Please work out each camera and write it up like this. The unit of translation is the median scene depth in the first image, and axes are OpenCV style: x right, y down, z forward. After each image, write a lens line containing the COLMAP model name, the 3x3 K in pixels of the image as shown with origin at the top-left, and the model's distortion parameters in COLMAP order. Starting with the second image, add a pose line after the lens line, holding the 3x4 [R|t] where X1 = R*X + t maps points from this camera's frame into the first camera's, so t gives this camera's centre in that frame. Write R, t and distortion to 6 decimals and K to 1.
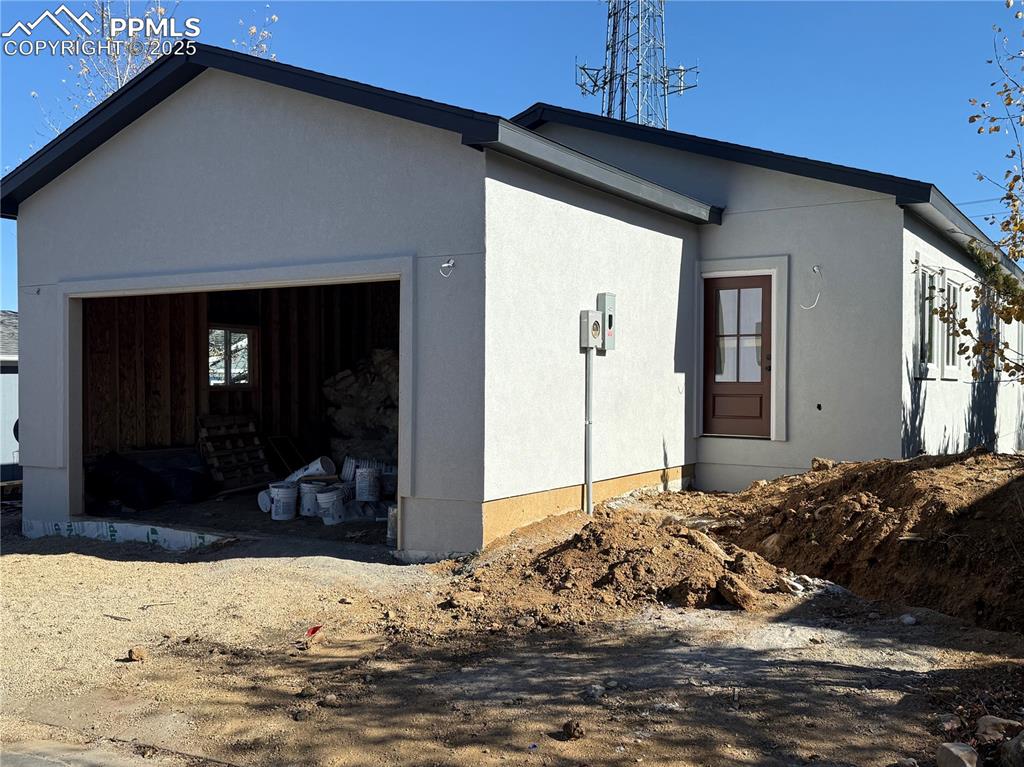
lens RADIAL K [[976.9, 0, 512.0], [0, 976.9, 383.5], [0, 0, 1]] dist [0.163105, -0.354935]
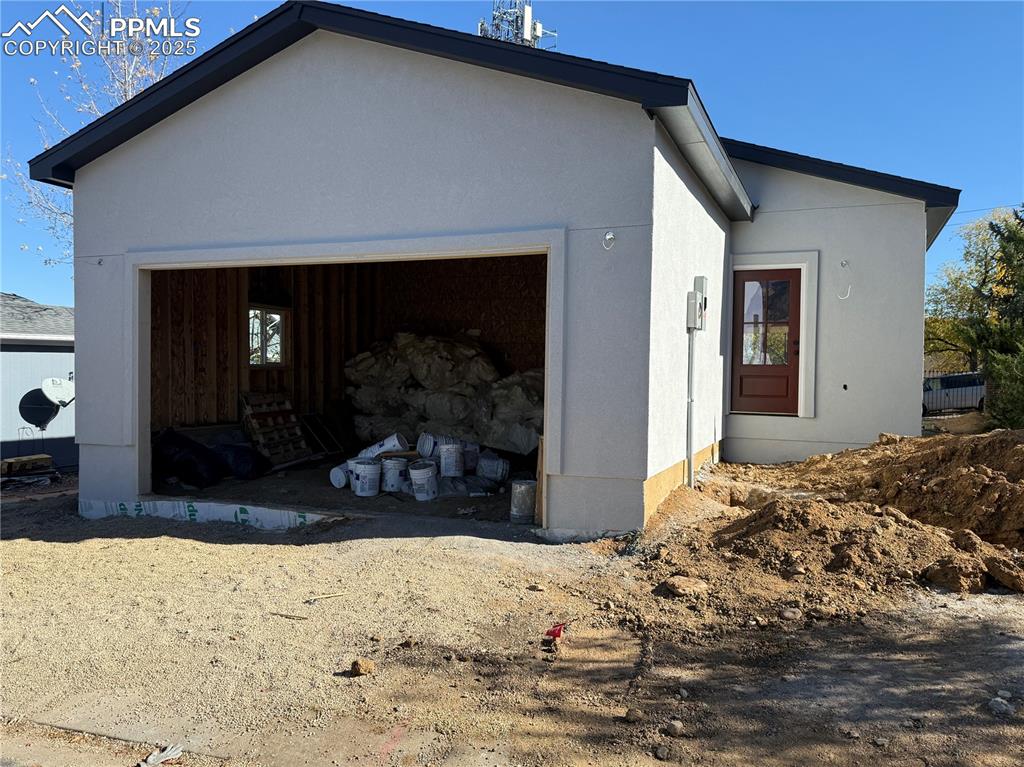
lens RADIAL K [[778.4, 0, 512.0], [0, 778.4, 383.5], [0, 0, 1]] dist [0.114467, -0.172976]
pose [[0.986286, 0.006306, 0.164925, -0.242935], [-0.008690, 0.999868, 0.013739, 0.012205], [-0.164816, -0.014984, 0.986210, 0.208933]]
